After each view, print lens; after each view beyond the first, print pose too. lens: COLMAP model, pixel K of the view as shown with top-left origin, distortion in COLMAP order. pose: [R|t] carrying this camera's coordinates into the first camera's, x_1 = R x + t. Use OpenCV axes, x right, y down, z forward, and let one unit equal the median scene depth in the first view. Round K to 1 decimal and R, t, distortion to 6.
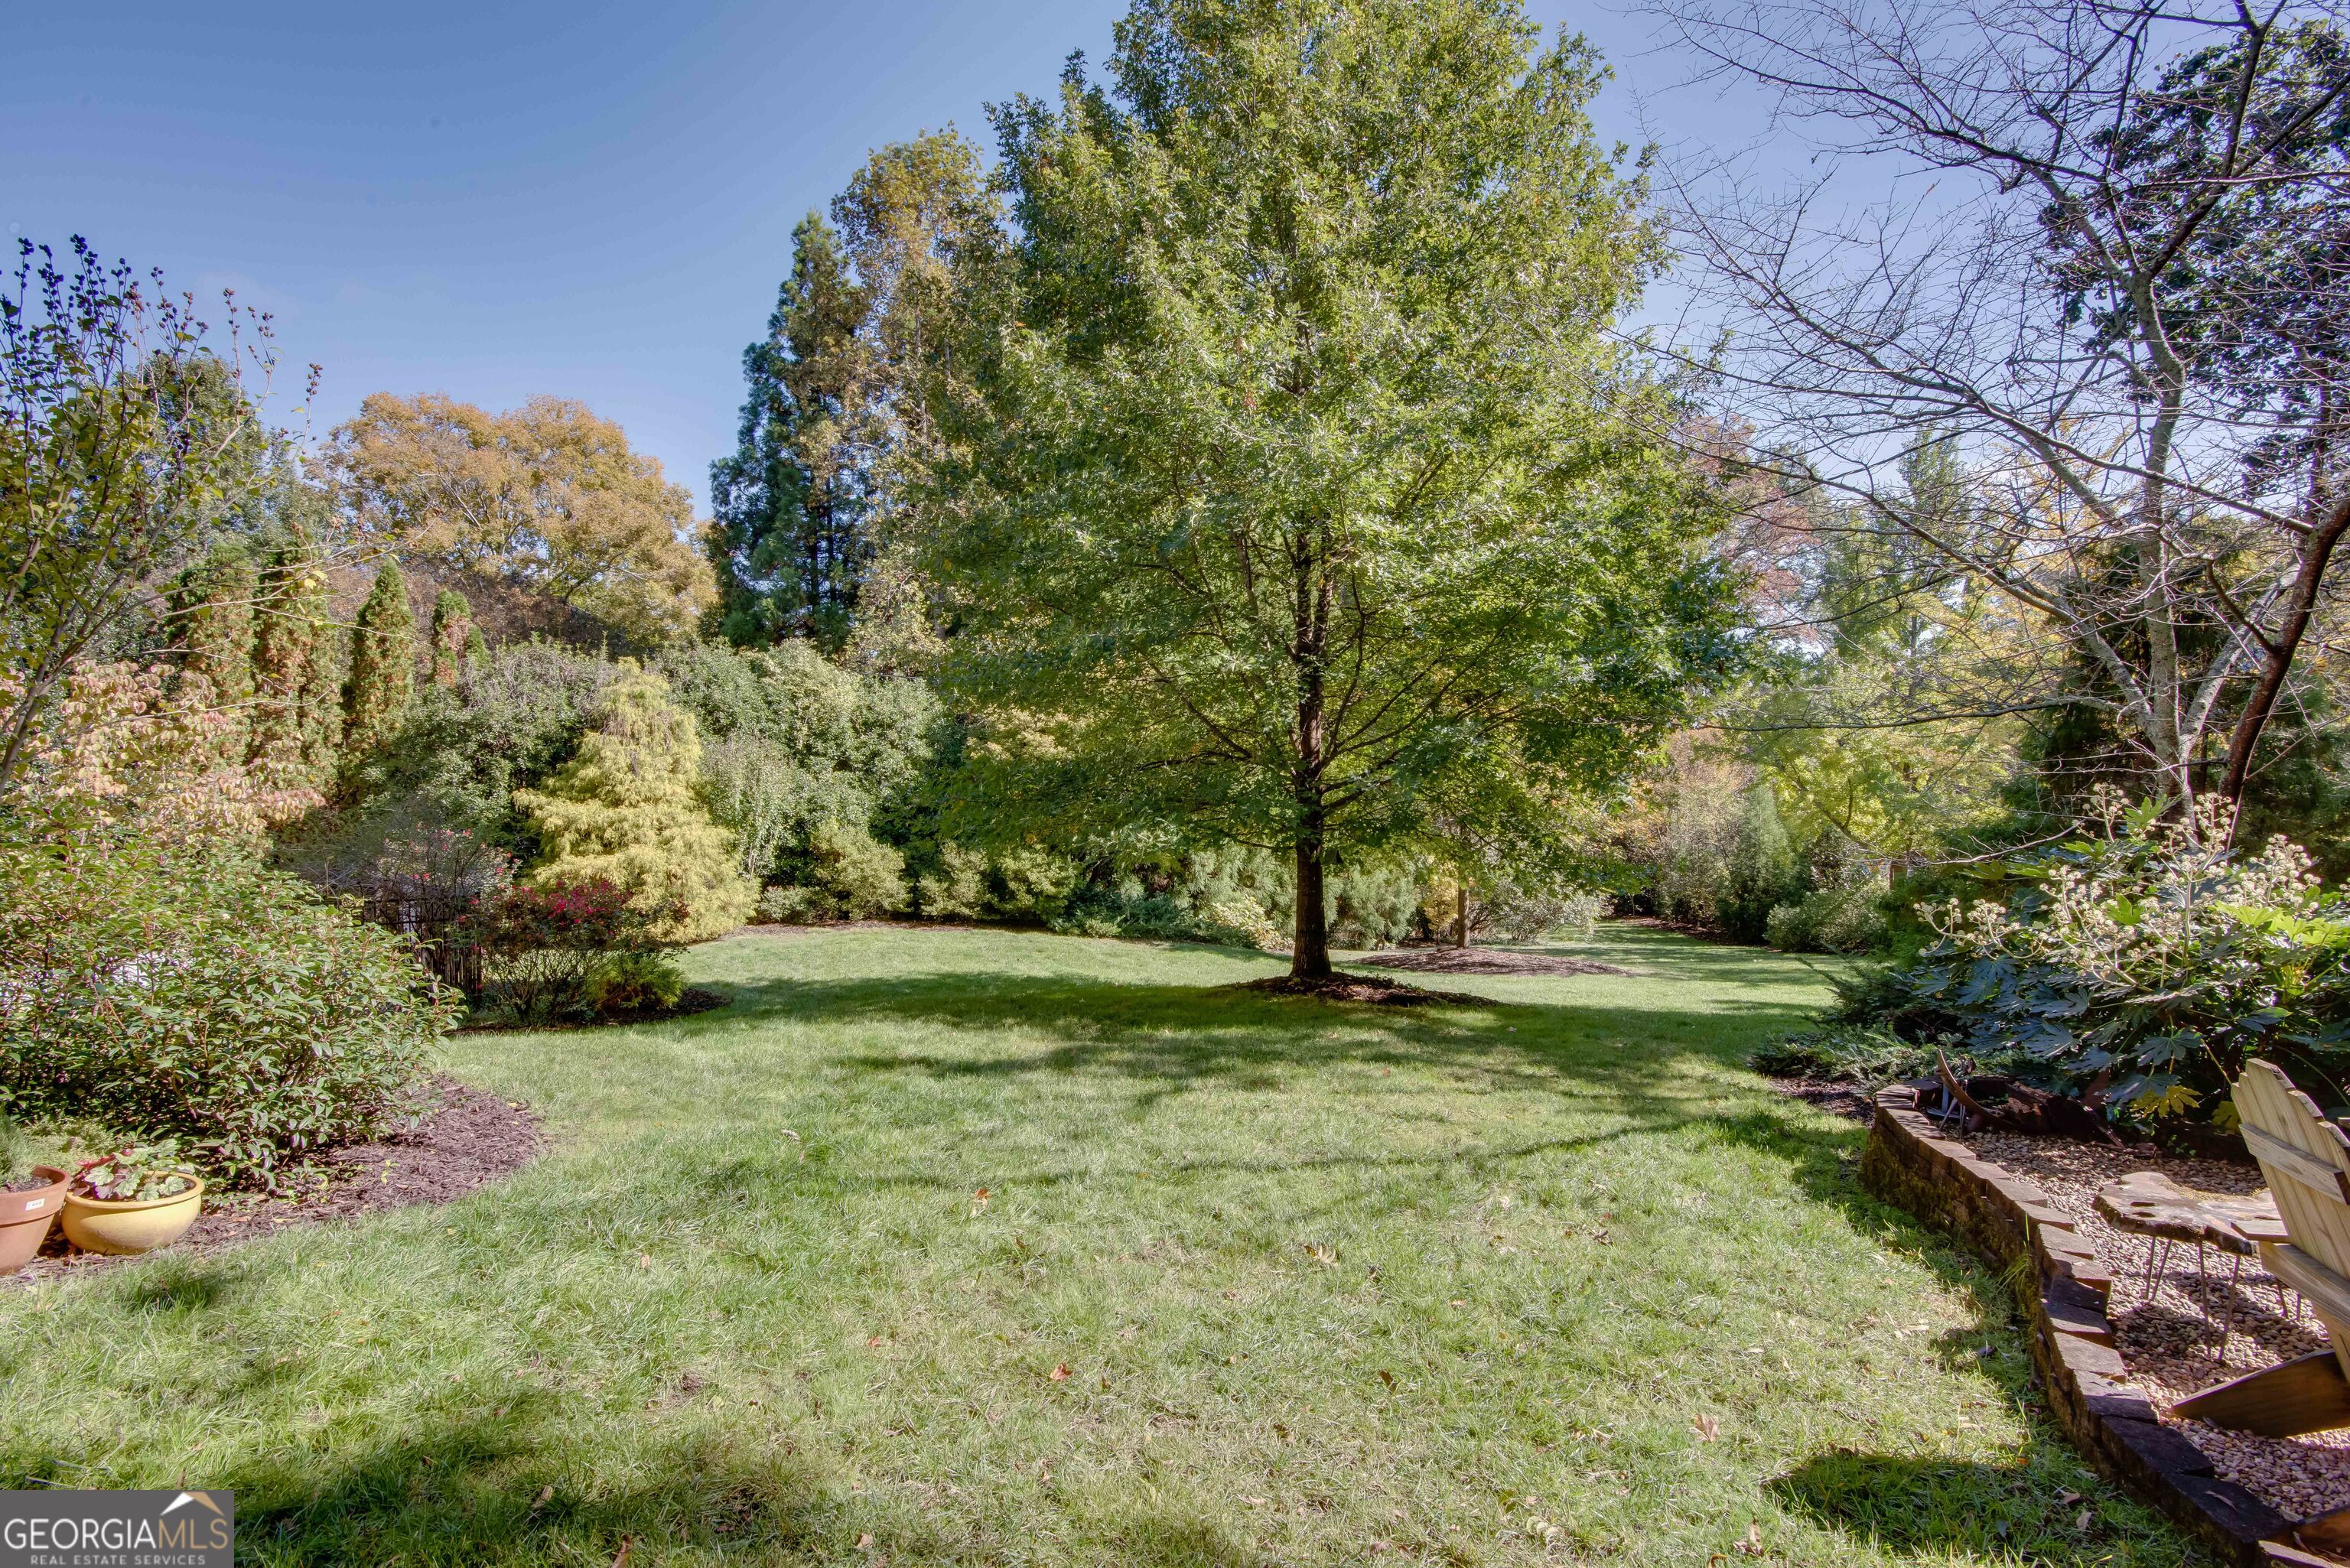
lens RADIAL K [[1202.7, 0, 1175.0], [0, 1202.7, 784.0], [0, 0, 1]] dist [-0.001012, -0.000709]
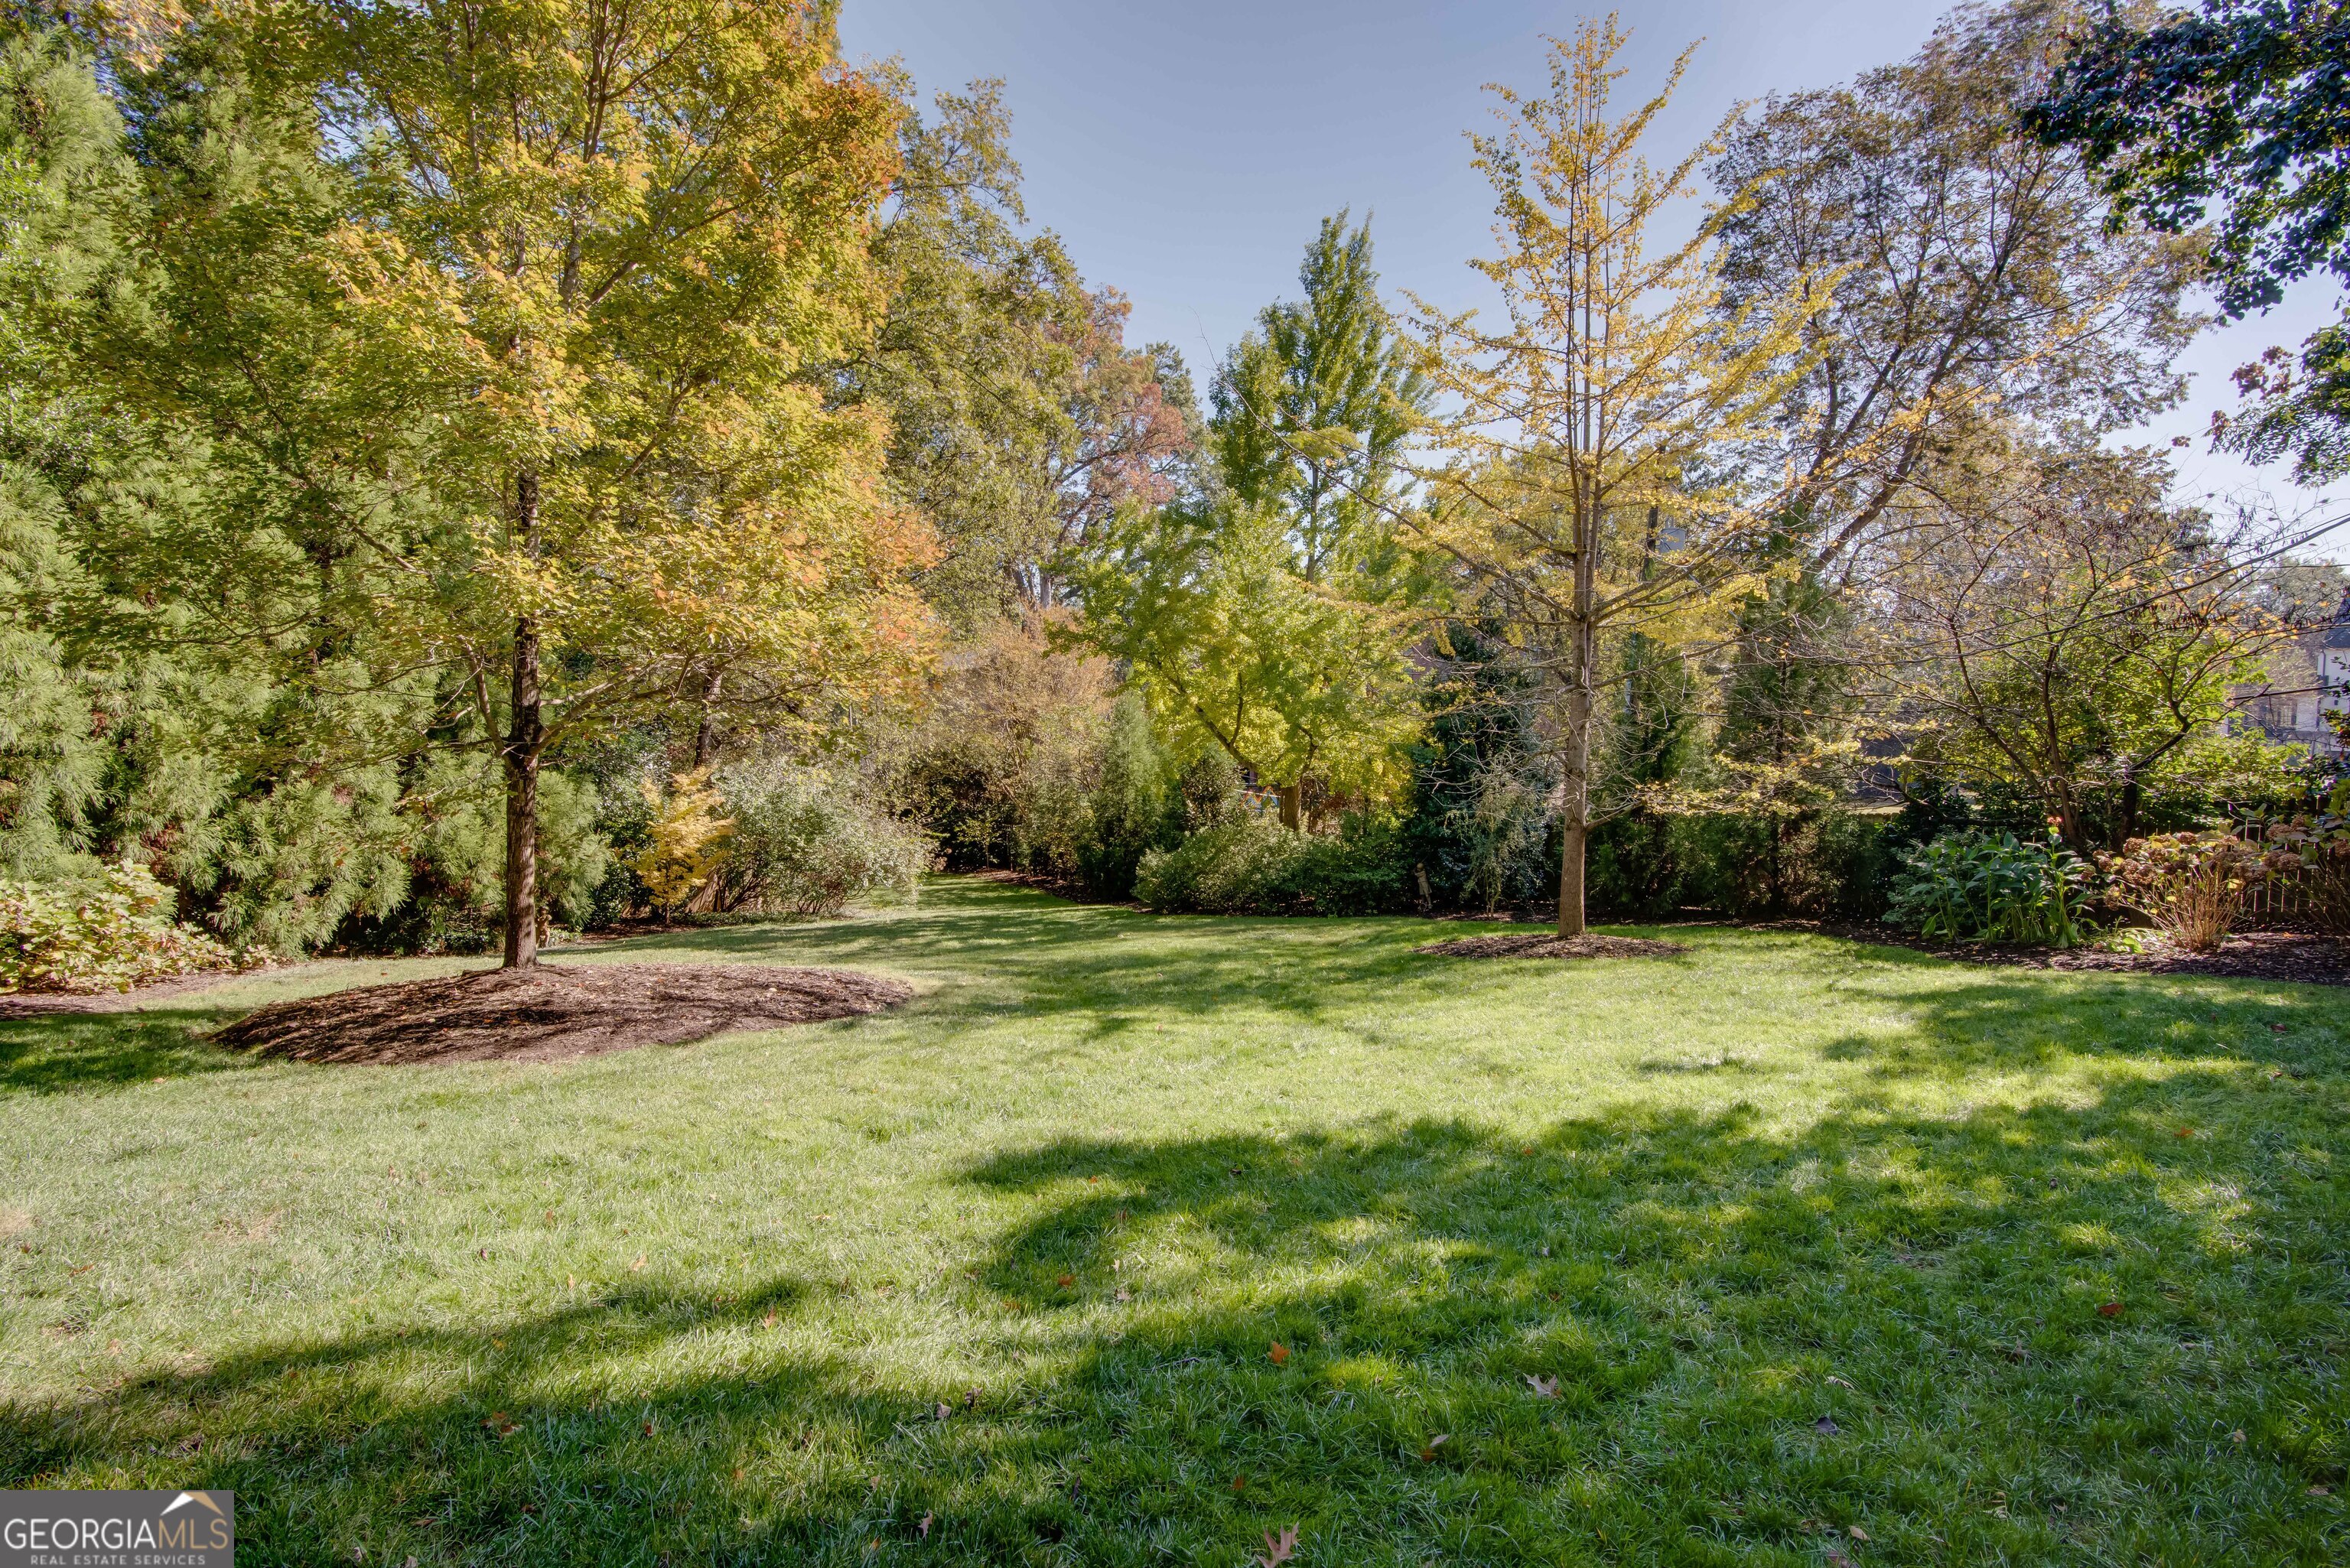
lens RADIAL K [[1202.7, 0, 1175.0], [0, 1202.7, 784.0], [0, 0, 1]] dist [-0.001012, -0.000709]
pose [[0.880524, -0.002812, 0.473992, 0.146719], [-0.015267, 0.999295, 0.034290, 0.030837], [-0.473755, -0.037429, 0.879861, 0.306833]]
